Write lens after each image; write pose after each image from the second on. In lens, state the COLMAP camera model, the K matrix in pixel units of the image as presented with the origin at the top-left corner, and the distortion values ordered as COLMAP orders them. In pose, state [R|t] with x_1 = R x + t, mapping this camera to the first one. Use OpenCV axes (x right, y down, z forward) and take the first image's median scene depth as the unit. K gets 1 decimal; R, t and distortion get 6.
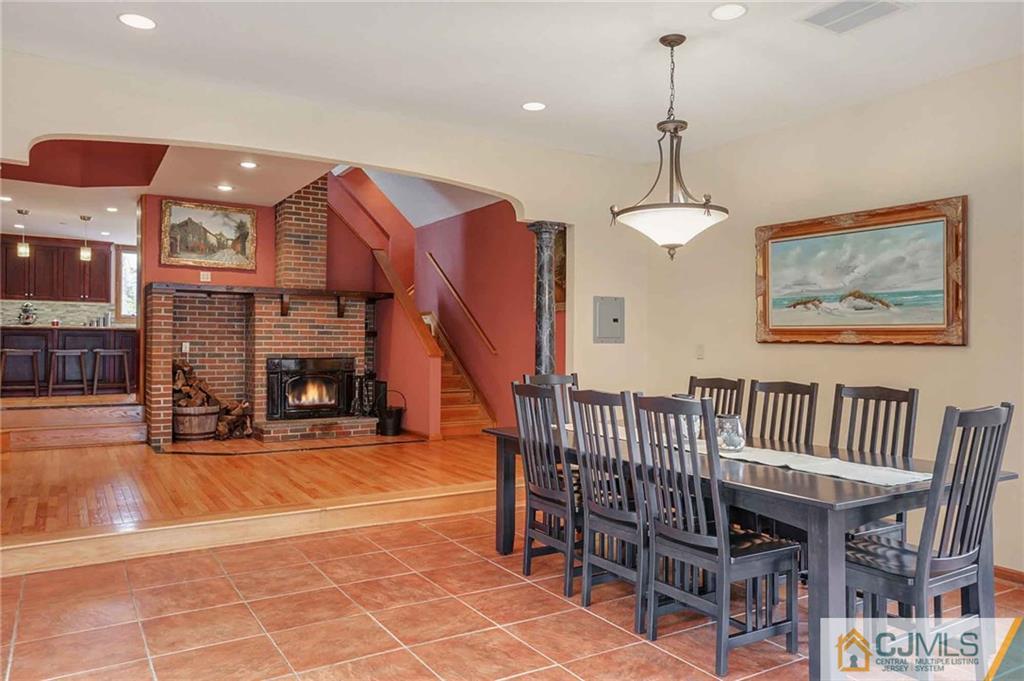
lens RADIAL K [[714.1, 0, 512.0], [0, 714.1, 340.5], [0, 0, 1]] dist [0.012643, 0.004646]
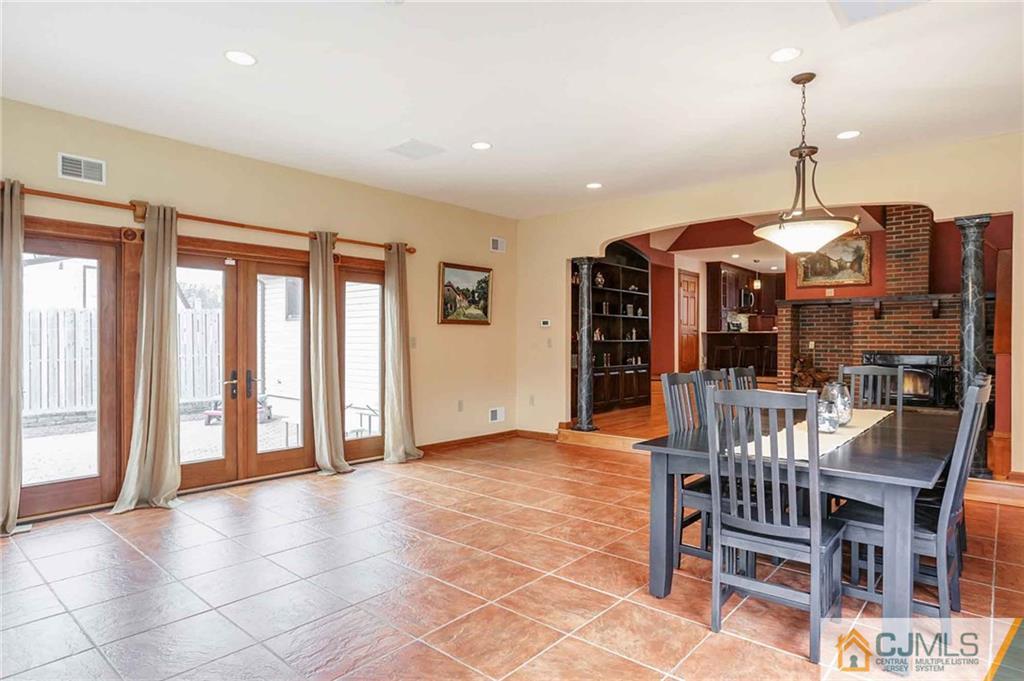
lens RADIAL K [[586.6, 0, 545.5], [0, 586.6, 344.0], [0, 0, 1]] dist [-0.000982, 0.035531]
pose [[0.353563, -0.001334, -0.935410, 0.427547], [0.003823, 0.999993, 0.000019, 0.005725], [0.935403, -0.003583, 0.353565, 0.110878]]
